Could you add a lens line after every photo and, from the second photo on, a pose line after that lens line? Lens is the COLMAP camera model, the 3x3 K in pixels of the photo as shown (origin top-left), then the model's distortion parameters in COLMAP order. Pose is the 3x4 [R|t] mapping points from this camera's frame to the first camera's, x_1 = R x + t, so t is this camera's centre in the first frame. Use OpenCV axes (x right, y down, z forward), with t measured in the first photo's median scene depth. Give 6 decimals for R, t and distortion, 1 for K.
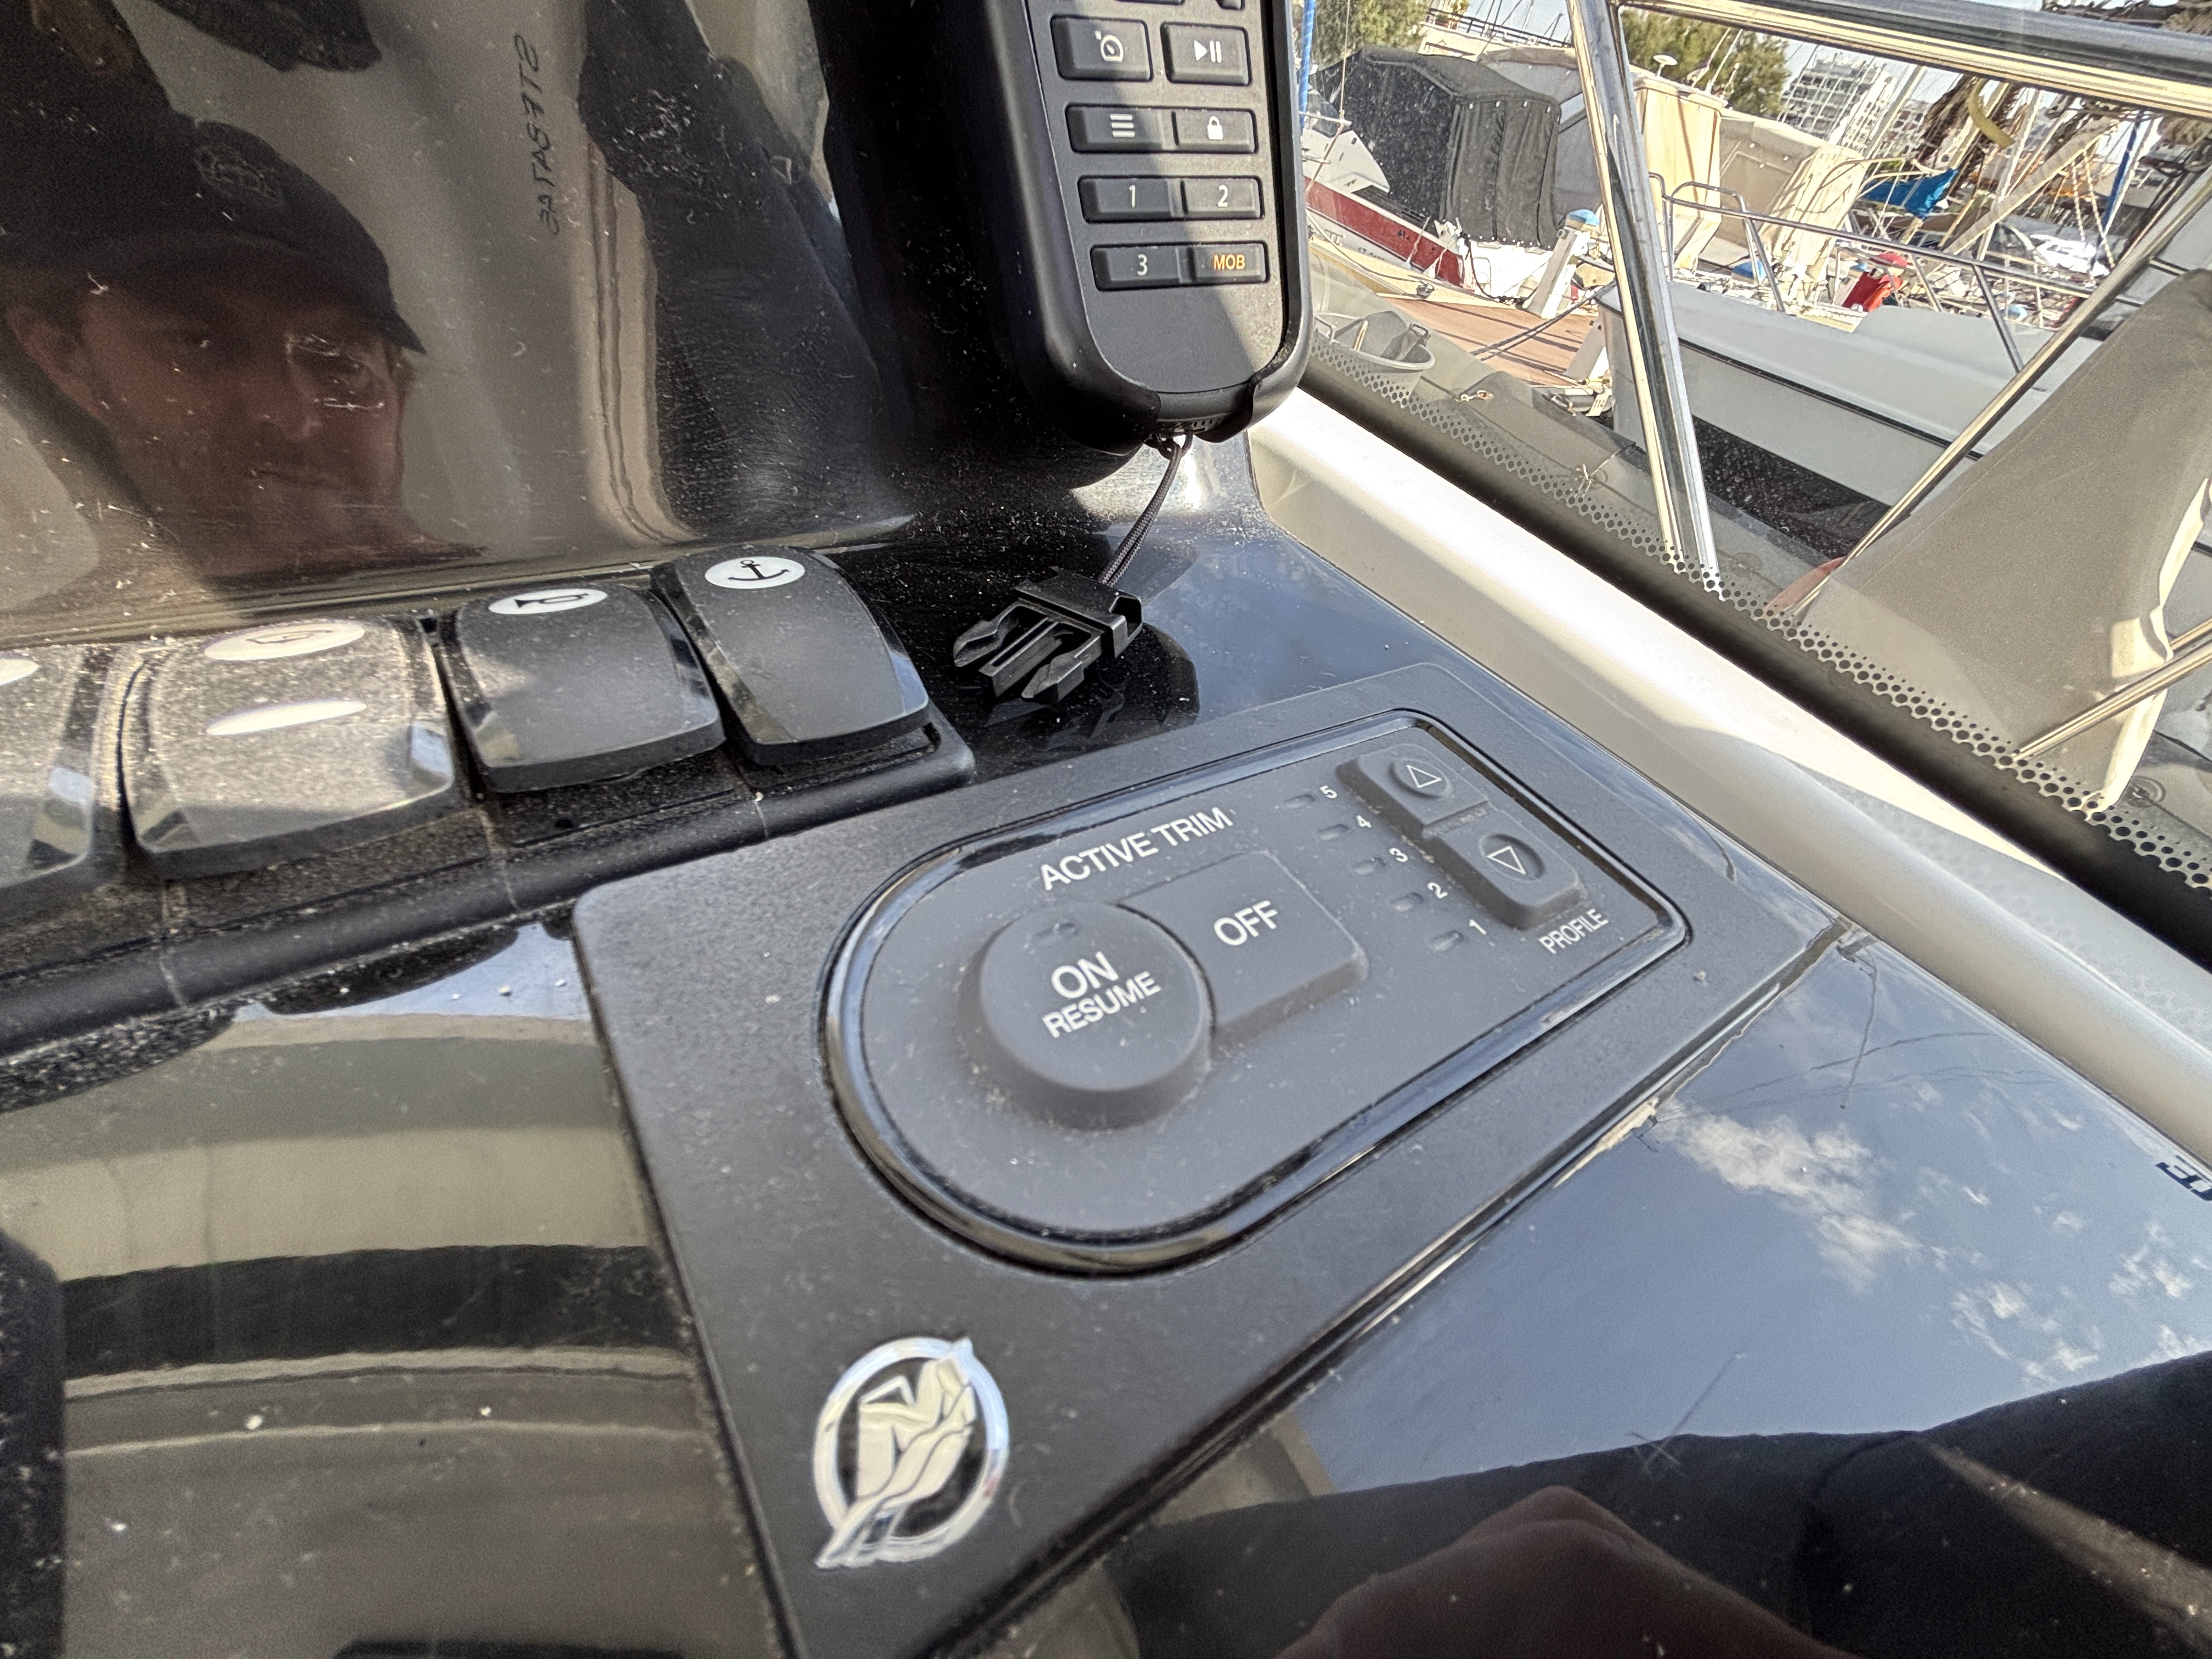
lens RADIAL K [[892.9, 0, 1099.8], [0, 892.9, 819.7], [0, 0, 1]] dist [-0.002268, 0.001944]
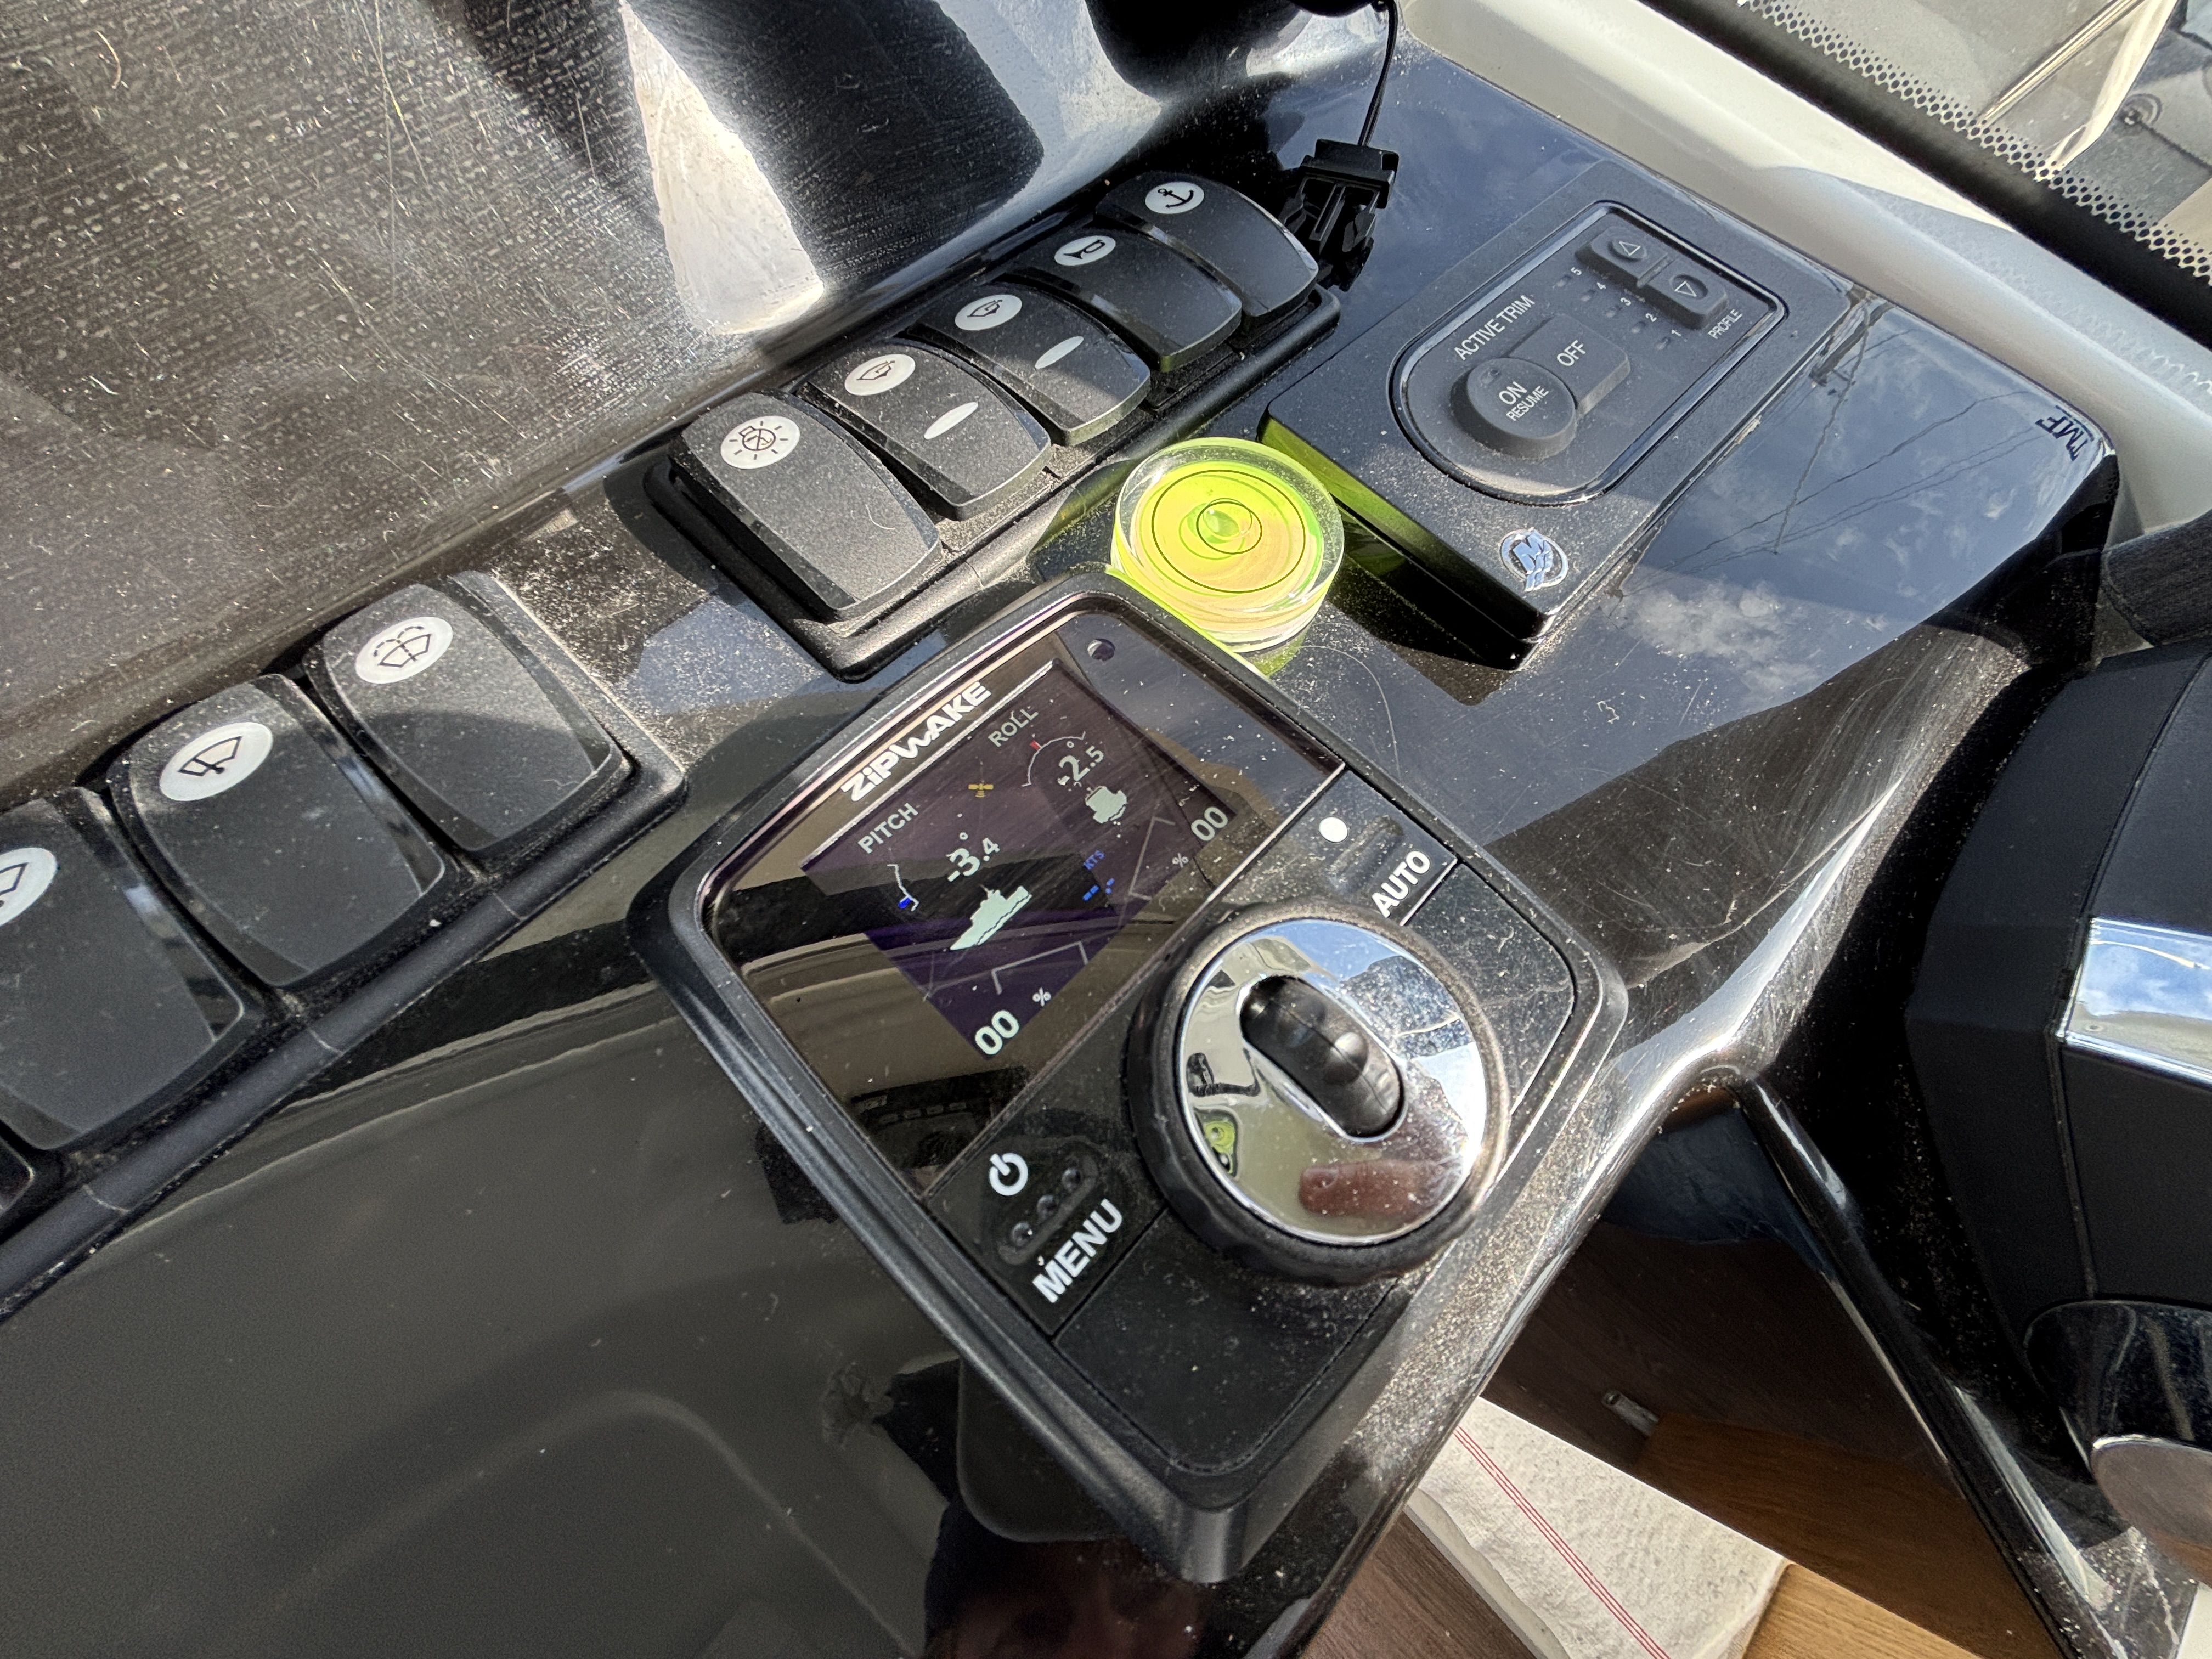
lens RADIAL K [[892.9, 0, 1091.8], [0, 892.9, 829.9], [0, 0, 1]] dist [-0.002268, 0.001944]
pose [[0.972766, -0.231405, -0.013324, -0.660676], [0.215364, 0.881092, 0.421065, -0.006515], [-0.085697, -0.412467, 0.906933, -0.672099]]
